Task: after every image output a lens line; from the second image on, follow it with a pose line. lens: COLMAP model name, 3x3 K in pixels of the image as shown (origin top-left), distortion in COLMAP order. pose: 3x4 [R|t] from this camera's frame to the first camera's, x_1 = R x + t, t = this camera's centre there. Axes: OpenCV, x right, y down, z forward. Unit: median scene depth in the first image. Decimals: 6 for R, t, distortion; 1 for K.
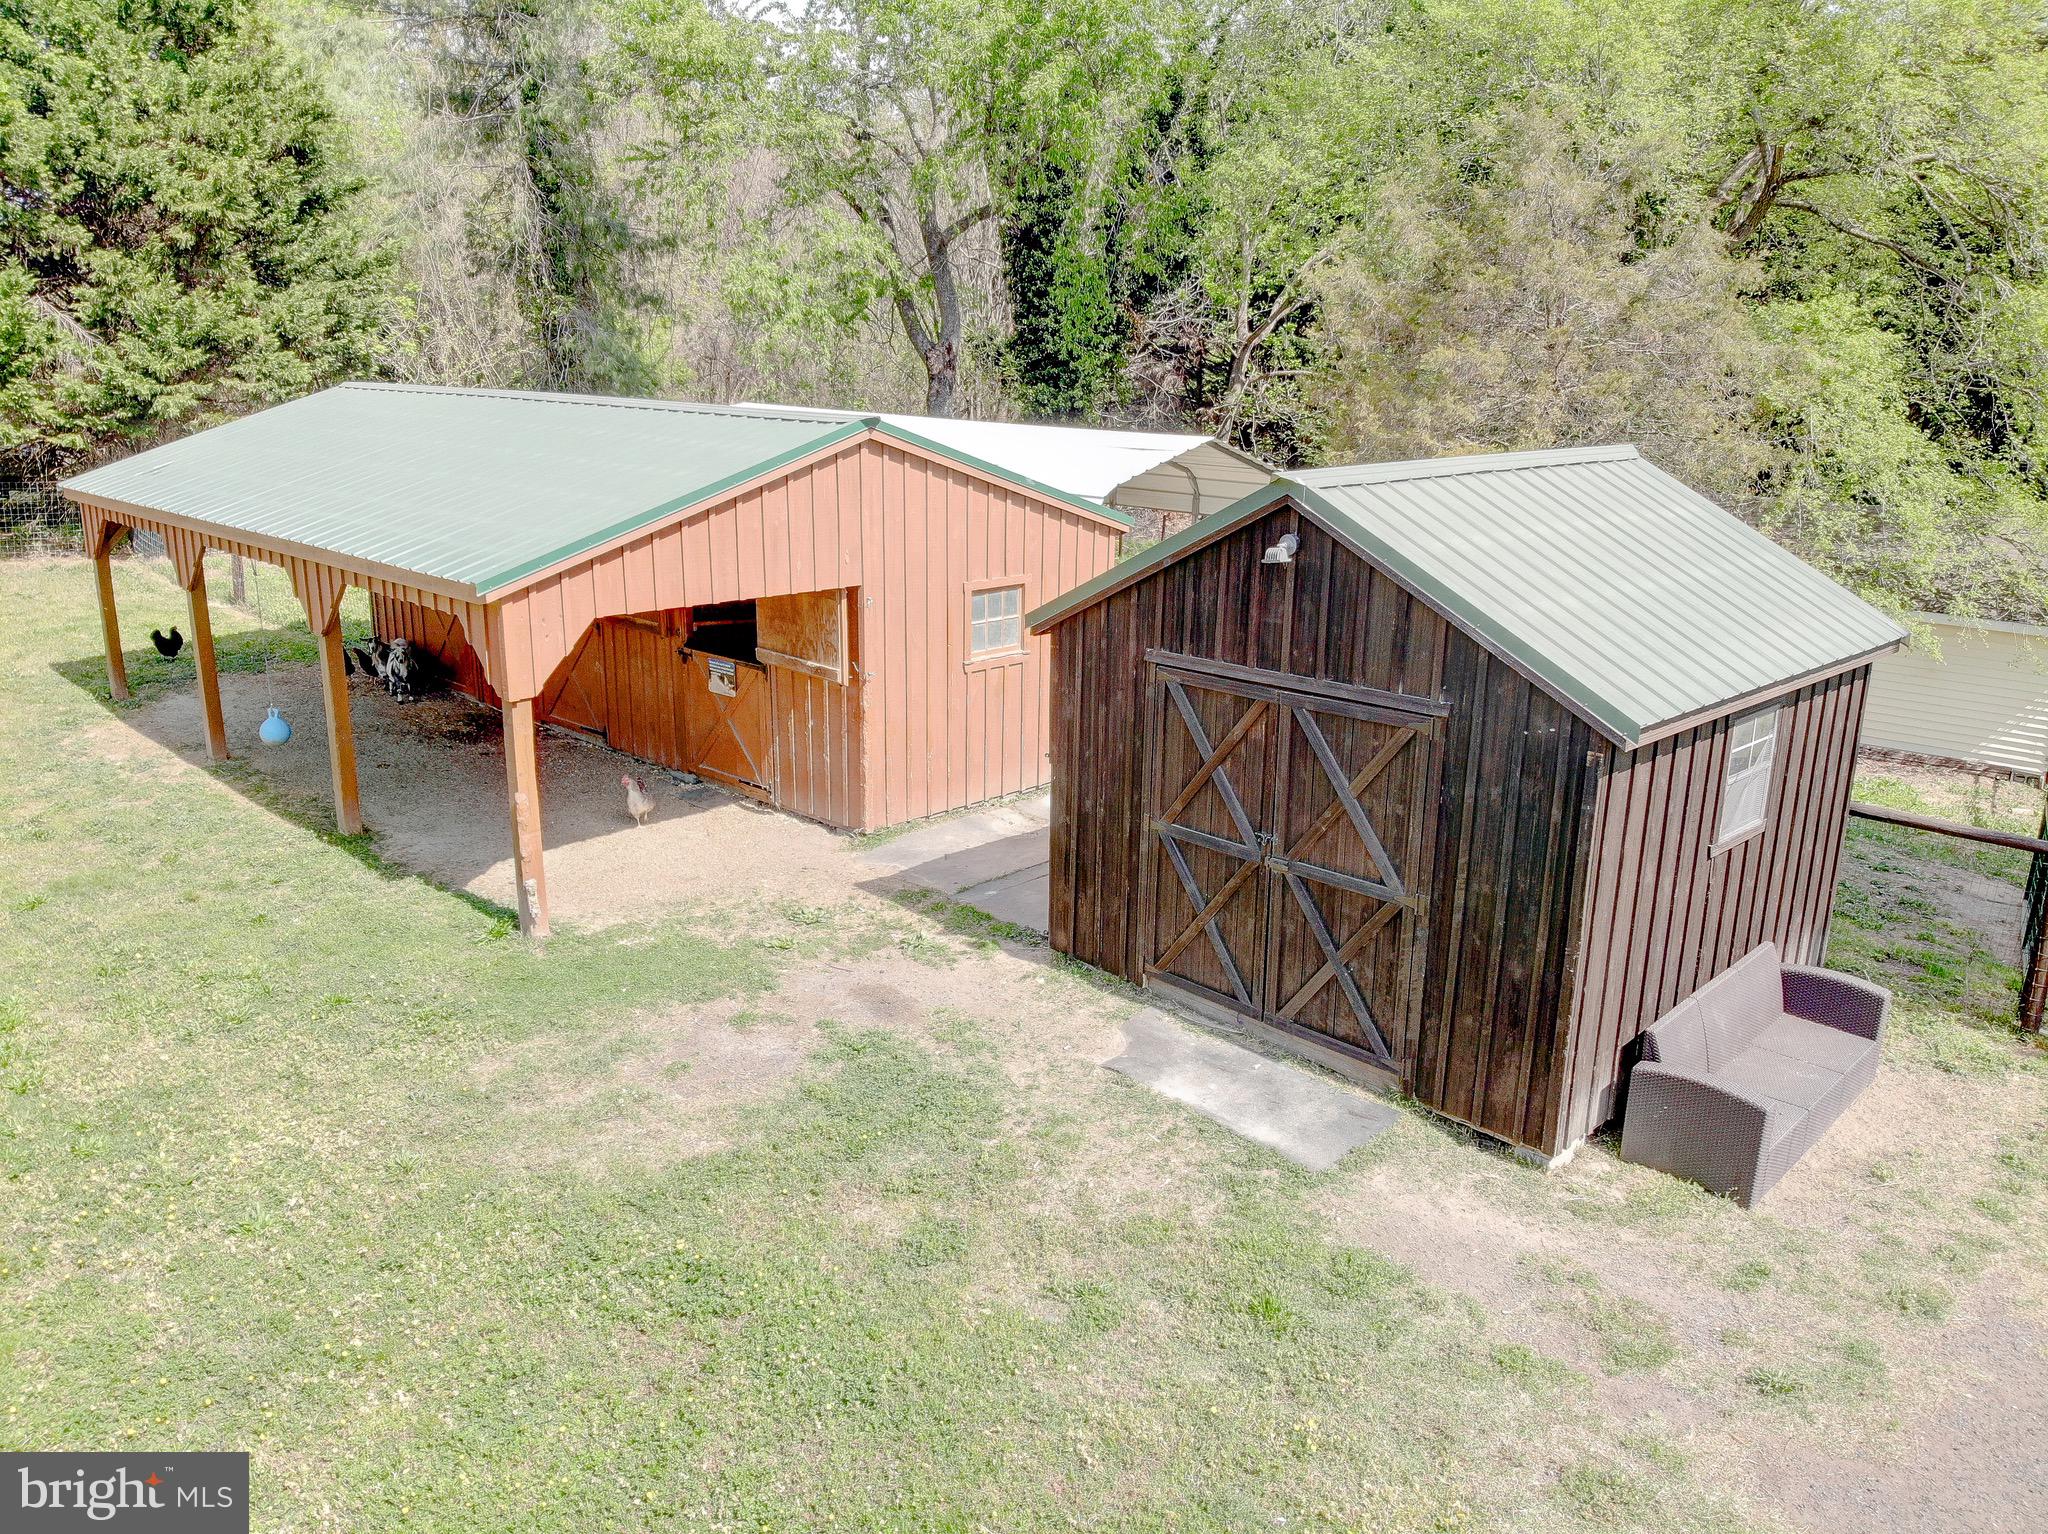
lens RADIAL K [[1508.3, 0, 940.2], [0, 1508.3, 802.9], [0, 0, 1]] dist [0.040859, -0.156561]
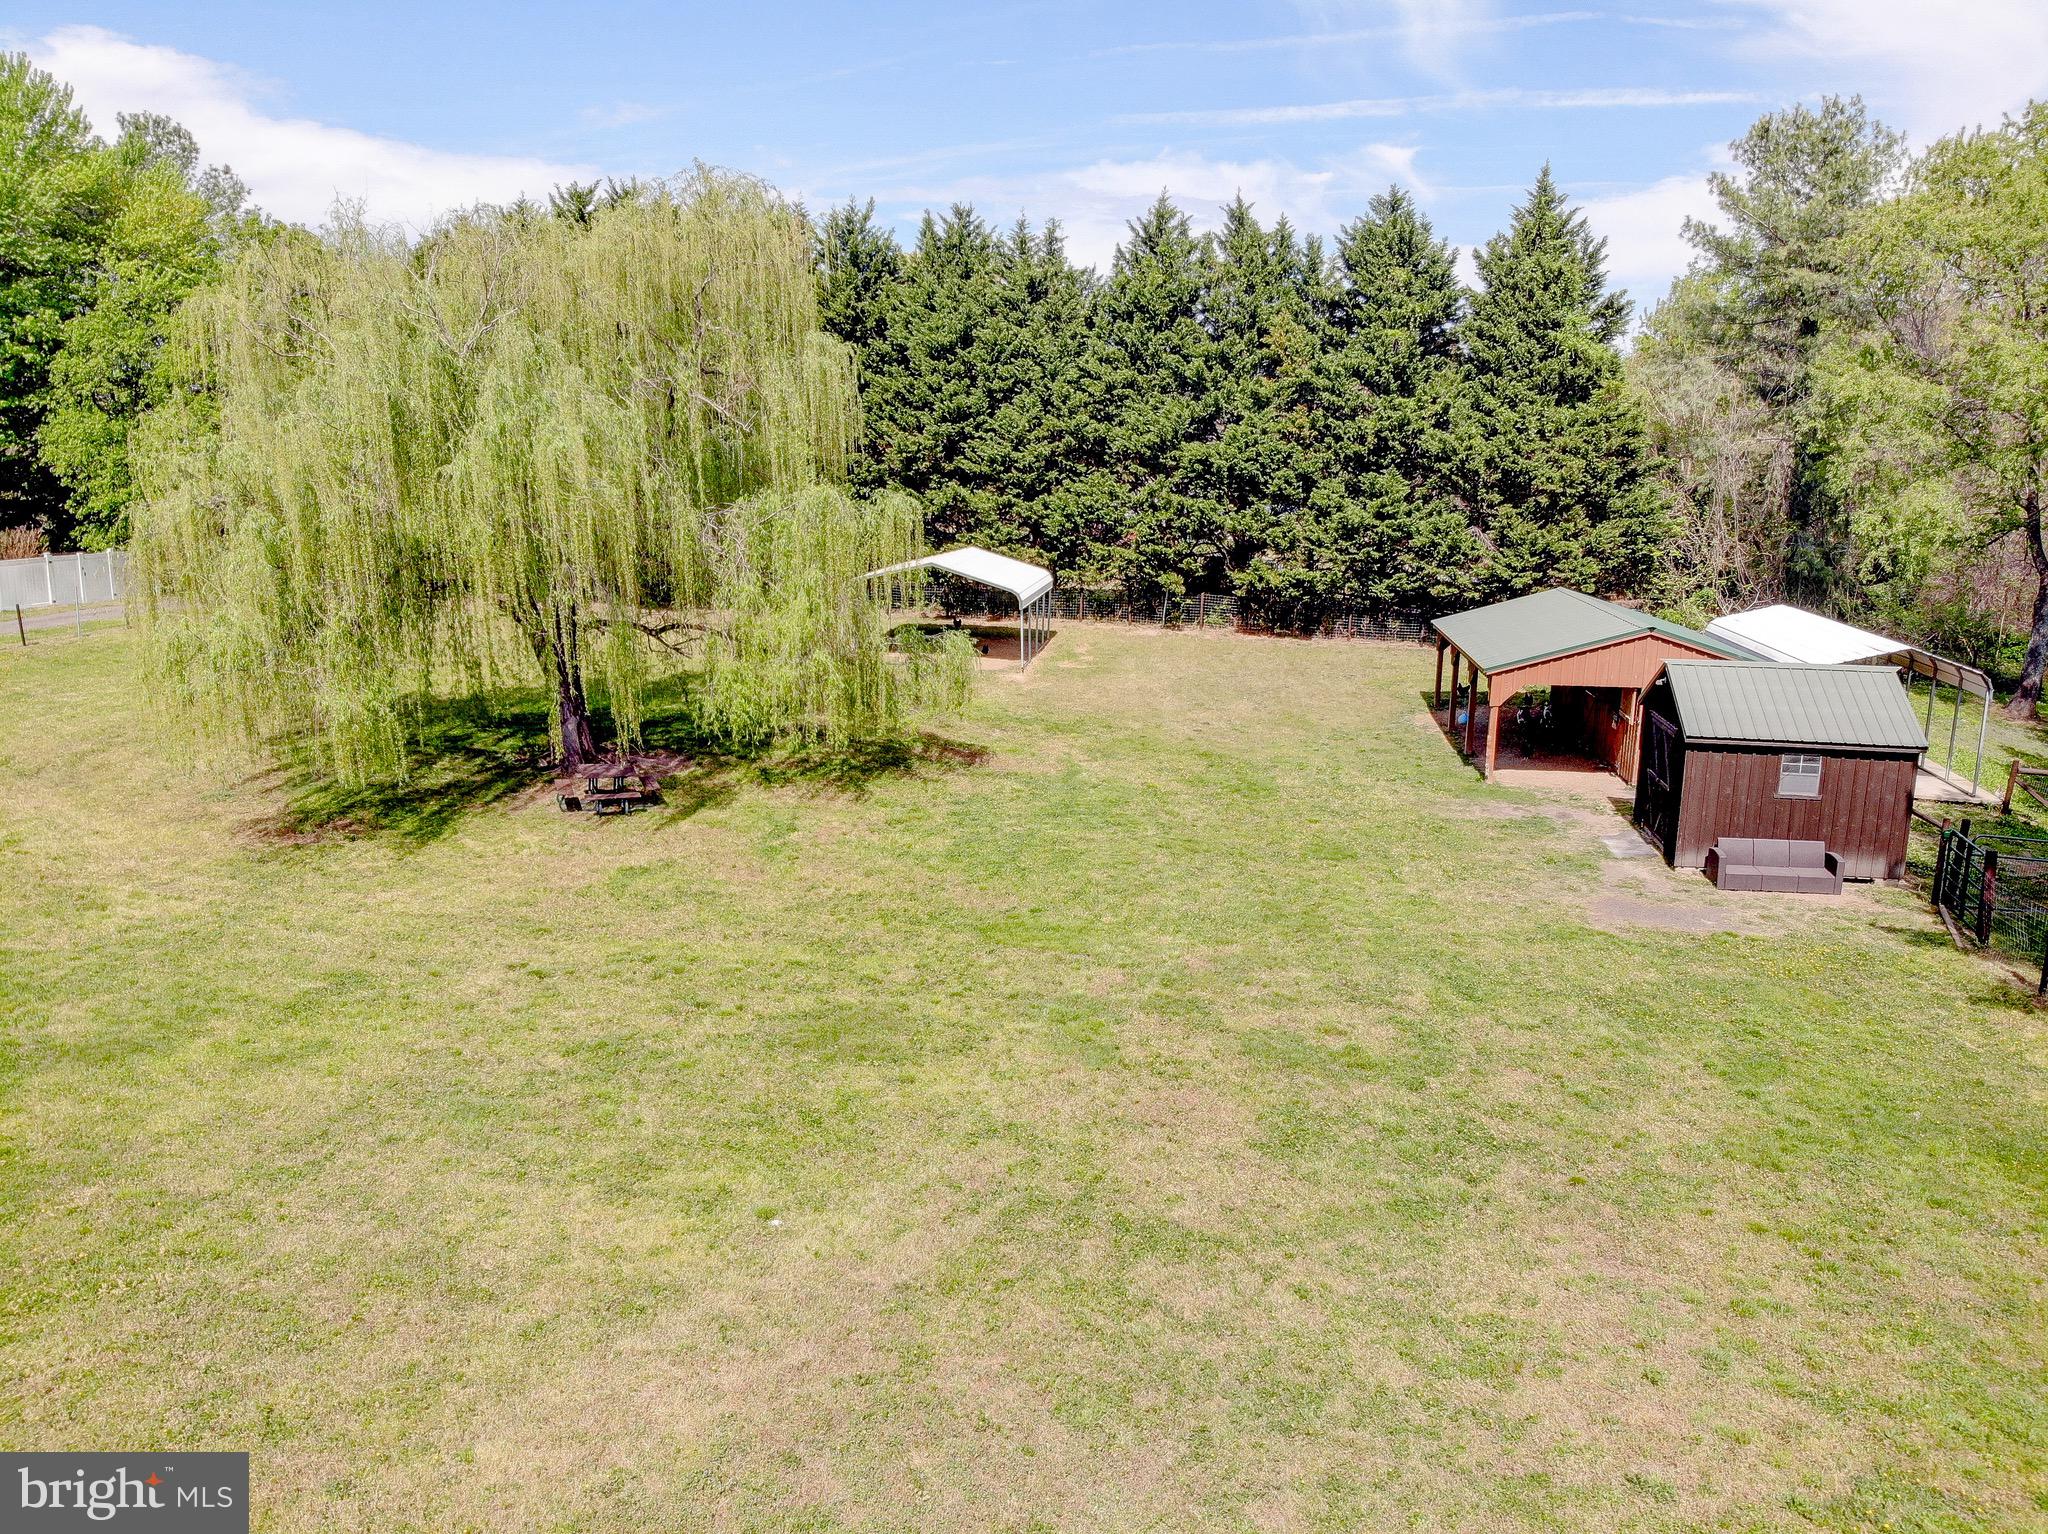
lens RADIAL K [[1508.3, 0, 1008.8], [0, 1508.3, 785.6], [0, 0, 1]] dist [0.040859, -0.156561]
pose [[0.600572, 0.164933, -0.782375, 0.743057], [-0.227858, 0.973224, 0.030257, 0.104754], [0.766417, 0.160099, 0.622072, -0.792191]]
